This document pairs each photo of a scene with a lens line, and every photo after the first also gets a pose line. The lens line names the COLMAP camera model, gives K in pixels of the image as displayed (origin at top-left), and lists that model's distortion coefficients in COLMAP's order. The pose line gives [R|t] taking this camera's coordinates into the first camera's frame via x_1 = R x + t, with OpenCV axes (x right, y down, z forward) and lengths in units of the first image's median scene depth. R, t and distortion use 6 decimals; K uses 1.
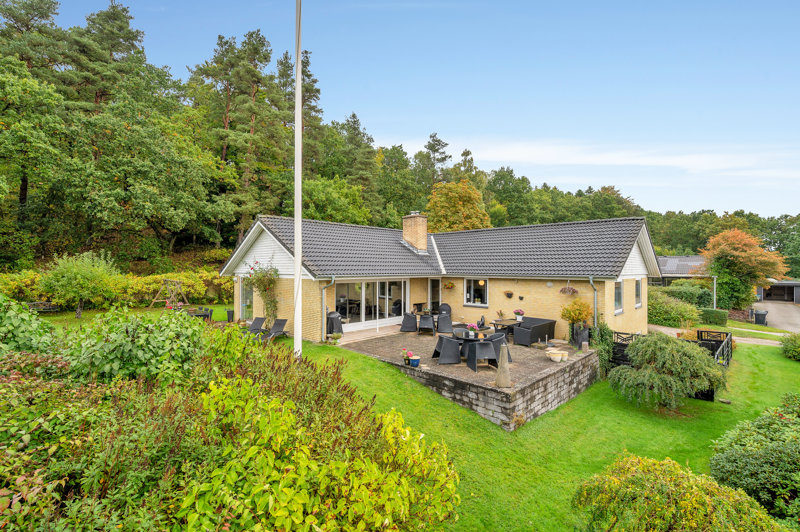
lens RADIAL K [[367.4, 0, 400.0], [0, 367.4, 266.0], [0, 0, 1]] dist [-0.000090, 0.000029]
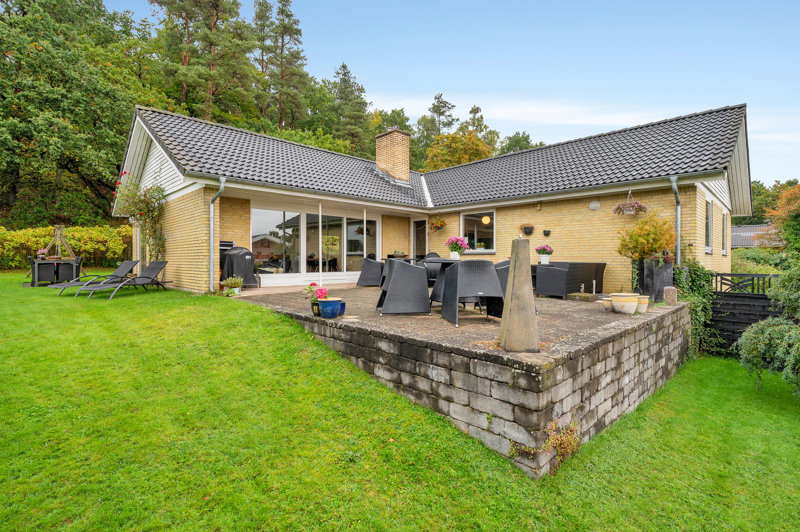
lens RADIAL K [[378.5, 0, 403.5], [0, 378.5, 261.4], [0, 0, 1]] dist [0.000568, 0.000026]
pose [[0.999782, -0.002441, -0.020751, 0.105362], [0.002576, 0.999975, 0.006516, 0.143955], [0.020734, -0.006568, 0.999763, 0.375454]]
